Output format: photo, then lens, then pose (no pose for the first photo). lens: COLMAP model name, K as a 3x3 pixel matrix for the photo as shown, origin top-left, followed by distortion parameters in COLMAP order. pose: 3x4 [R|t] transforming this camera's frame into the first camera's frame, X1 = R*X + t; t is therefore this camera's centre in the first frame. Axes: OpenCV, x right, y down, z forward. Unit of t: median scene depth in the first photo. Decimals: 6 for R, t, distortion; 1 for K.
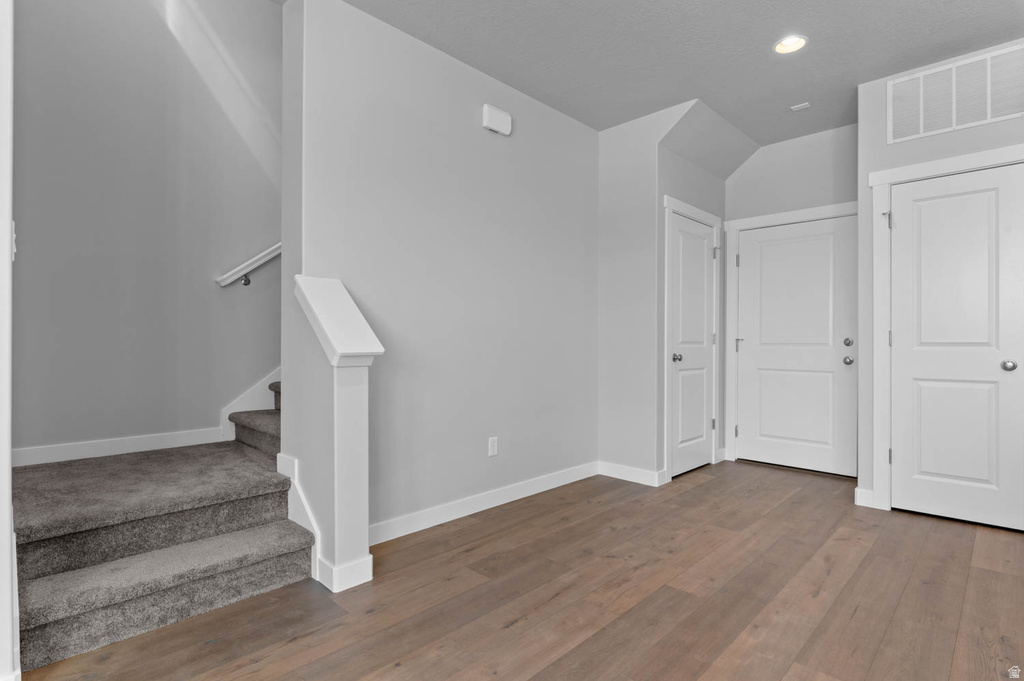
lens RADIAL K [[513.6, 0, 517.7], [0, 513.6, 342.9], [0, 0, 1]] dist [-0.003013, -0.000624]
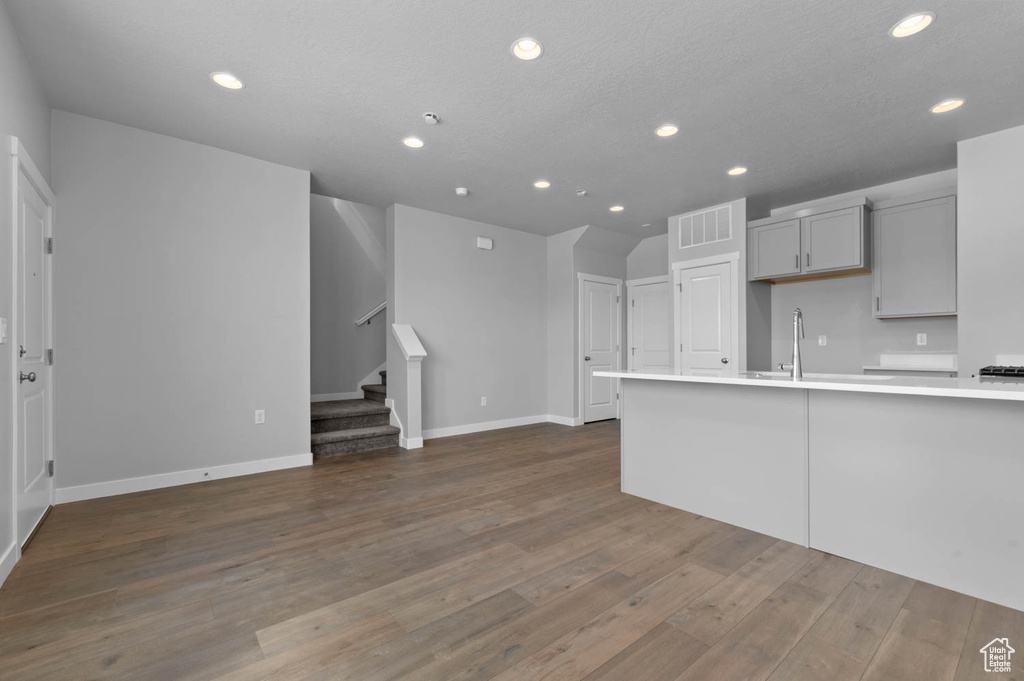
lens RADIAL K [[436.7, 0, 516.7], [0, 436.7, 351.5], [0, 0, 1]] dist [0.000339, 0.000347]
pose [[0.992686, -0.005483, -0.120604, 0.318258], [0.005614, 0.999984, 0.000753, 0.000784], [0.120598, -0.001424, 0.992700, -0.779950]]
